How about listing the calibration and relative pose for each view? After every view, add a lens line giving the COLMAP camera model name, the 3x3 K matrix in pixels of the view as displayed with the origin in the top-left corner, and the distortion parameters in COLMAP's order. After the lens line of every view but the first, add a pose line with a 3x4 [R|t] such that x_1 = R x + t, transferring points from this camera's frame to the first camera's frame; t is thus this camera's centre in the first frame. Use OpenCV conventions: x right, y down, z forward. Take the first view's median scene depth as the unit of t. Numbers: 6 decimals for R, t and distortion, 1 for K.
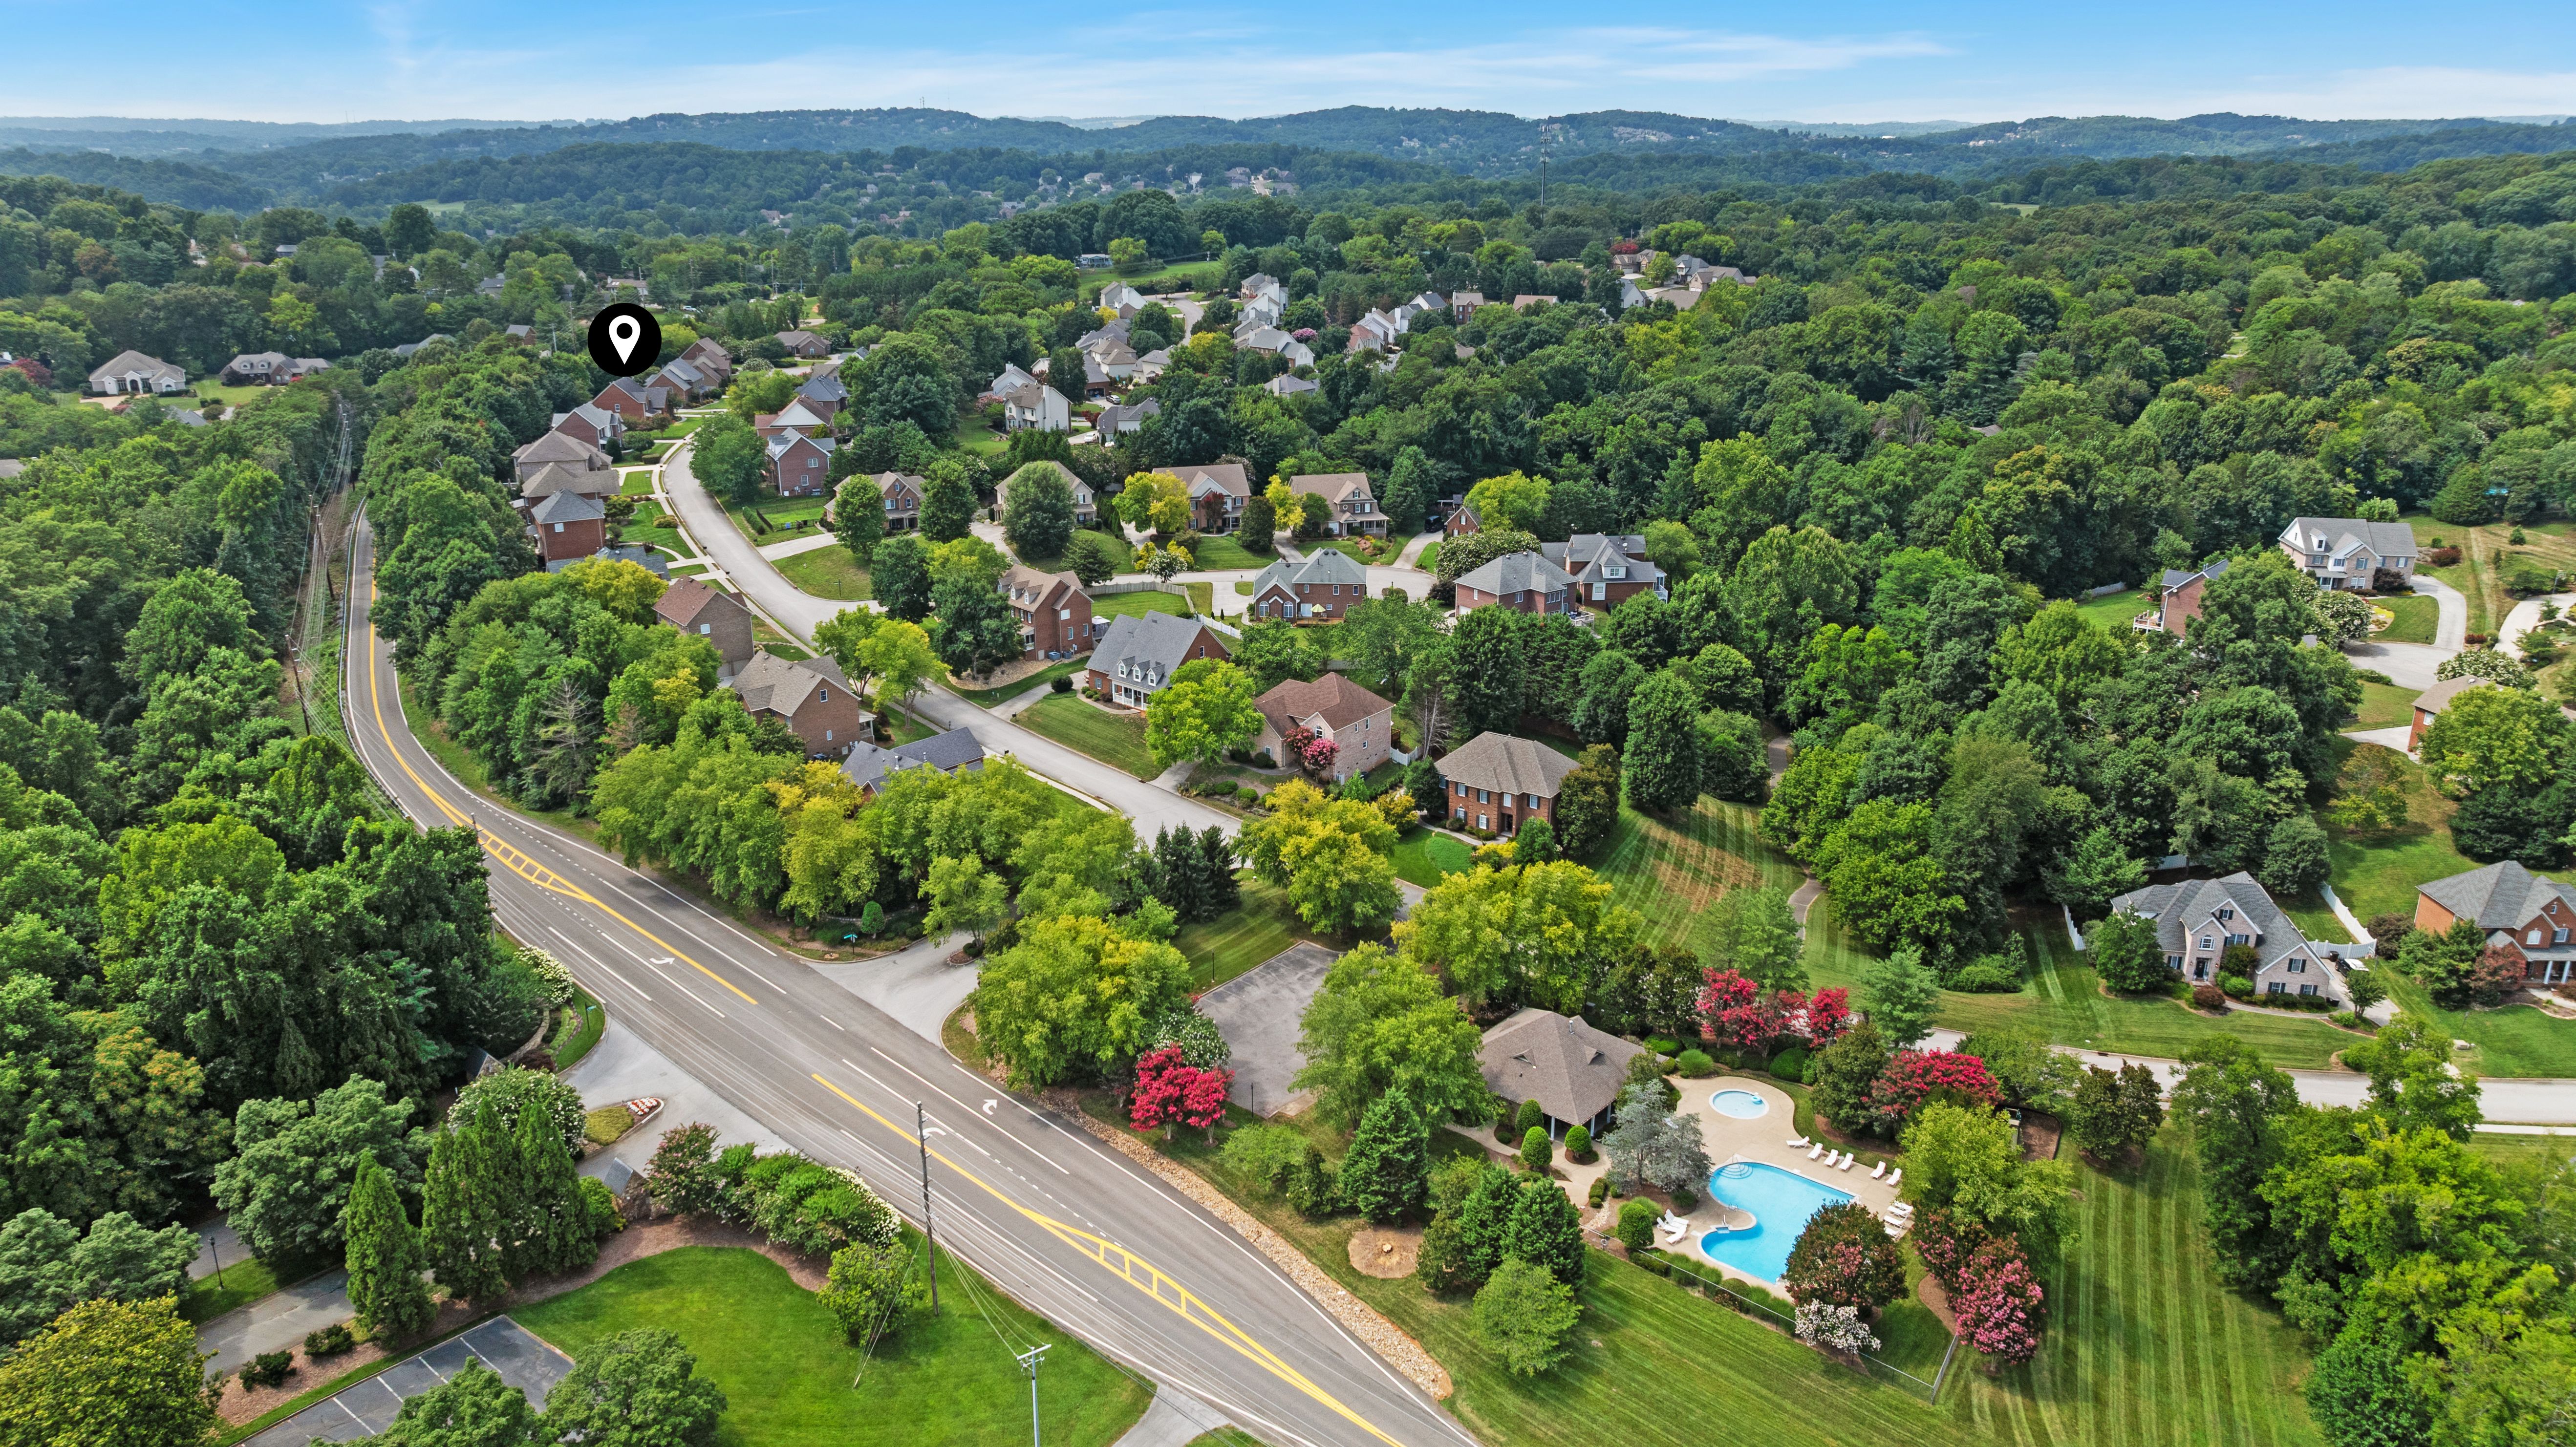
lens RADIAL K [[1802.6, 0, 1288.0], [0, 1802.6, 723.5], [0, 0, 1]] dist [-0.009797, -0.002295]
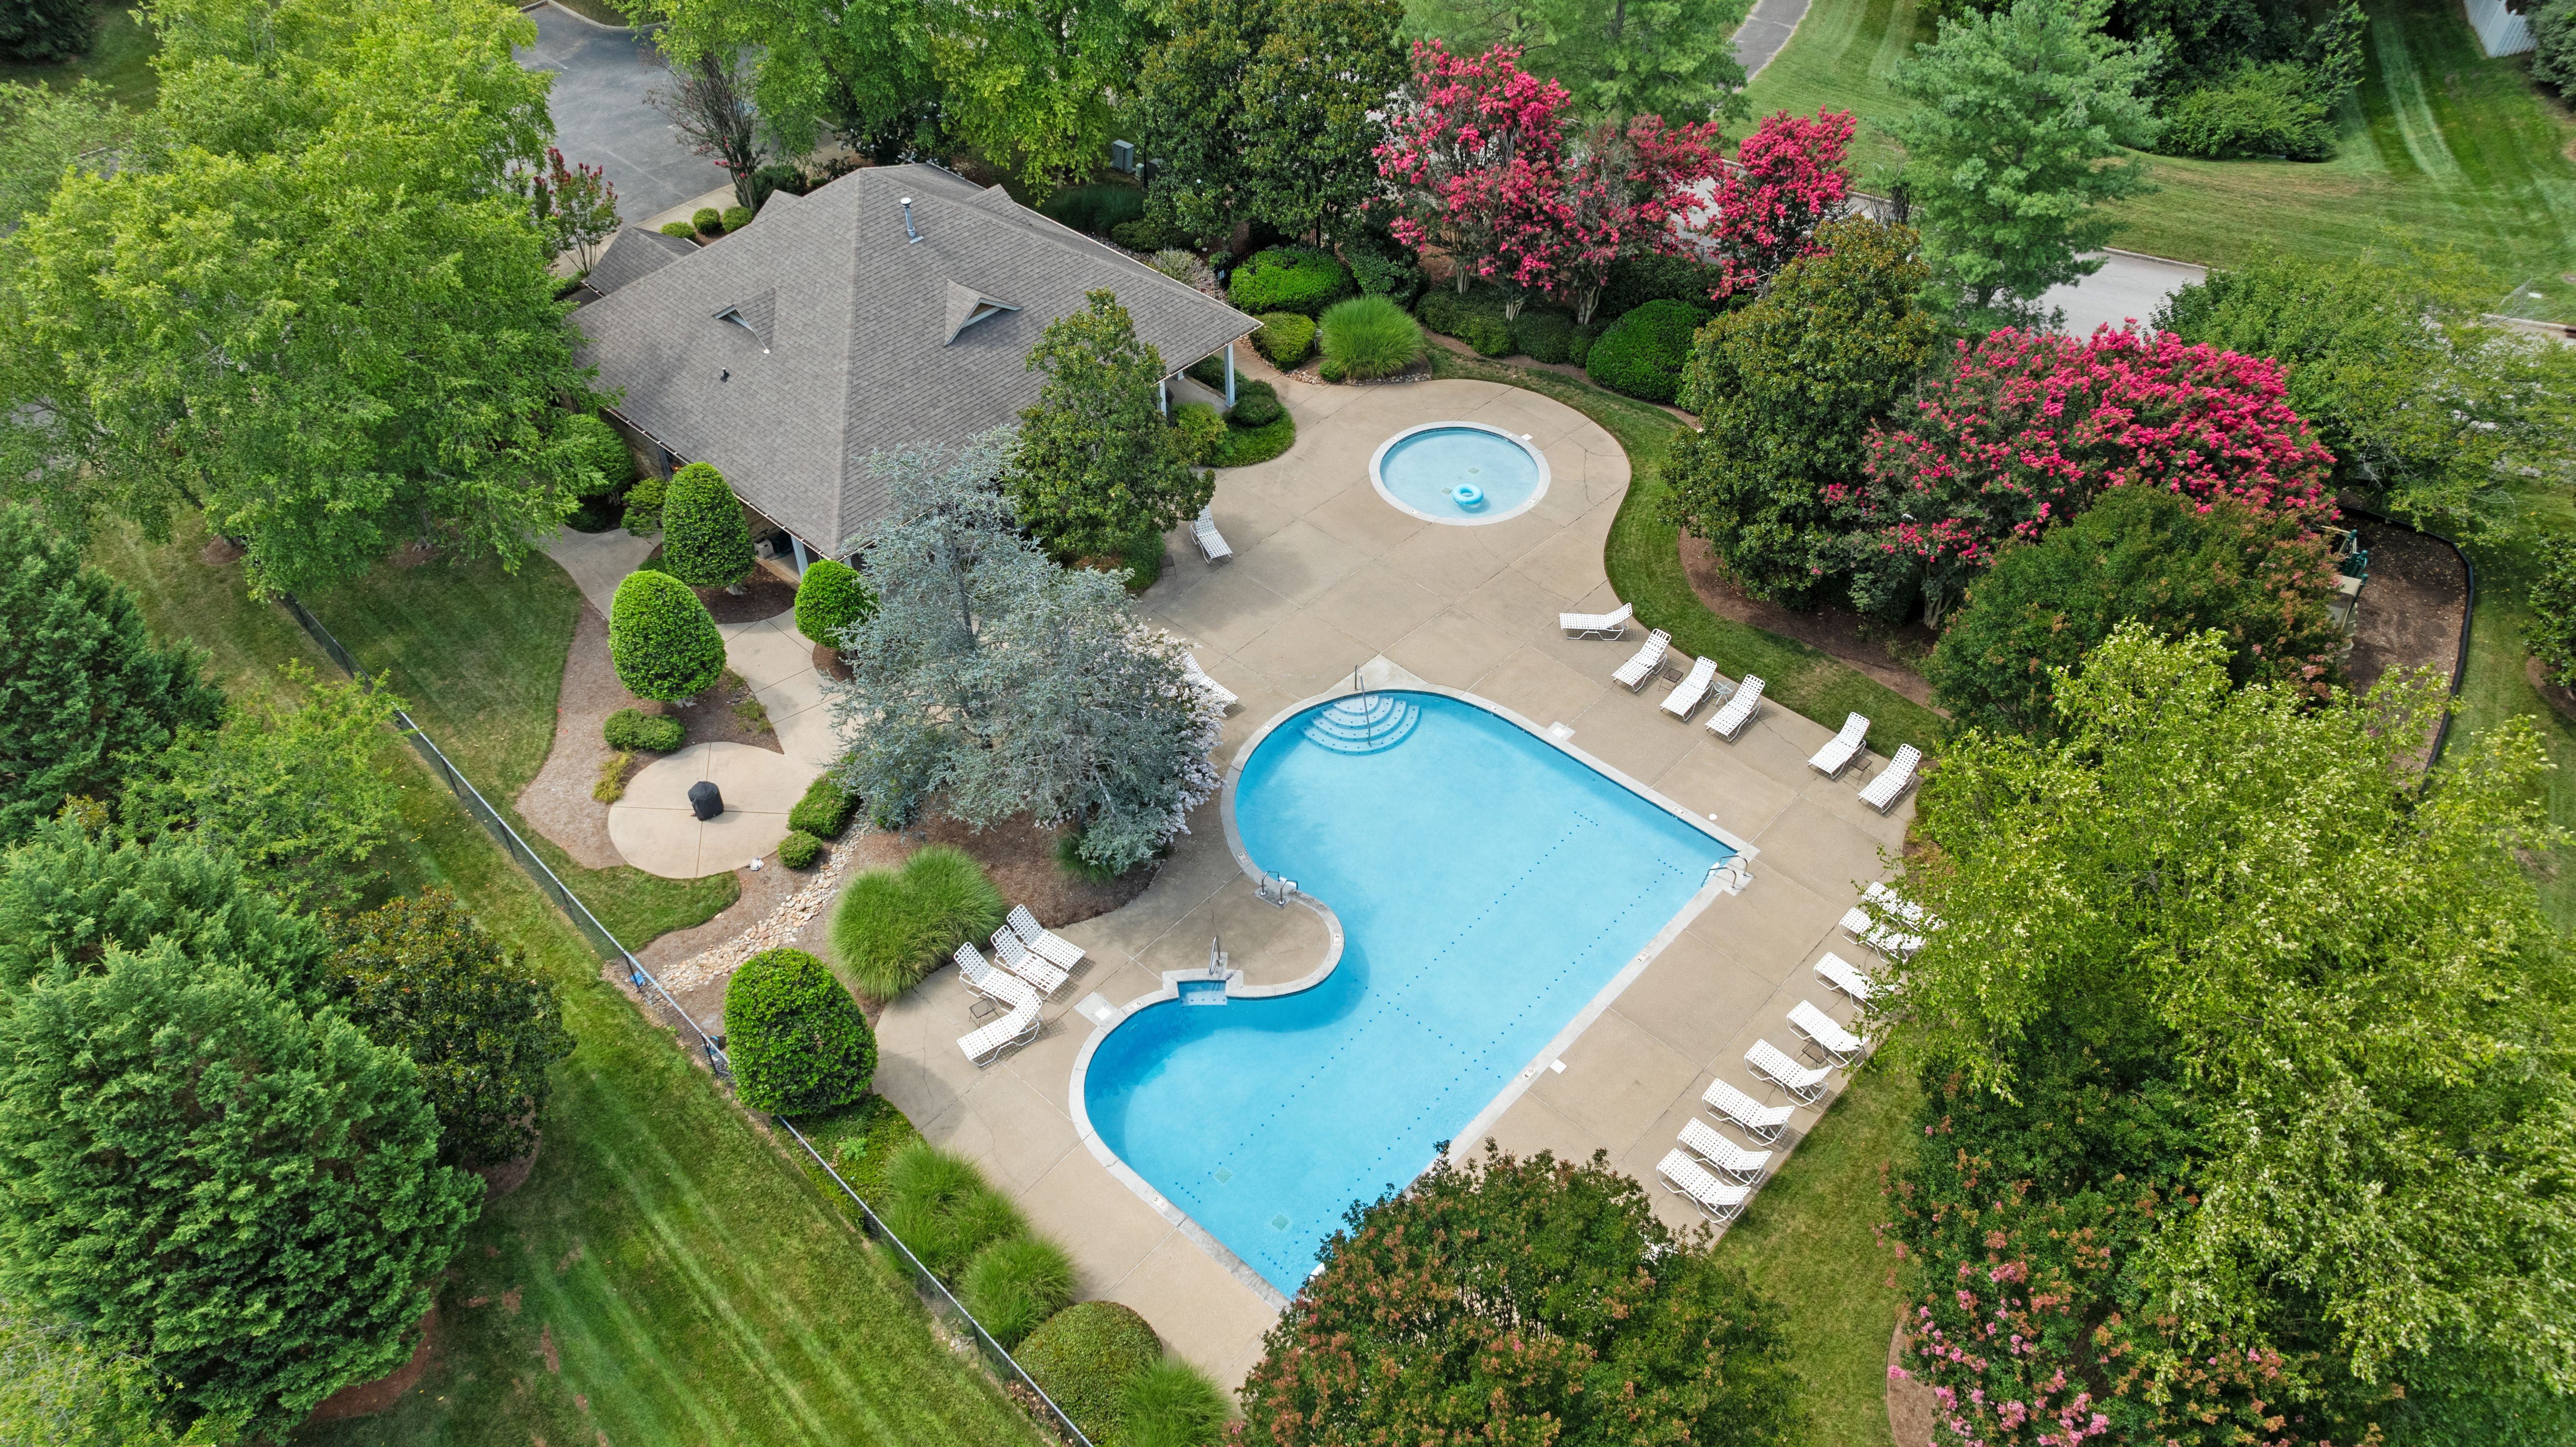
lens RADIAL K [[1802.6, 0, 1288.0], [0, 1802.6, 723.5], [0, 0, 1]] dist [-0.009797, -0.002295]
pose [[0.998910, 0.029970, -0.035779, 0.228484], [-0.012364, 0.909131, 0.416328, 0.115853], [0.045005, -0.415432, 0.908510, 0.673059]]
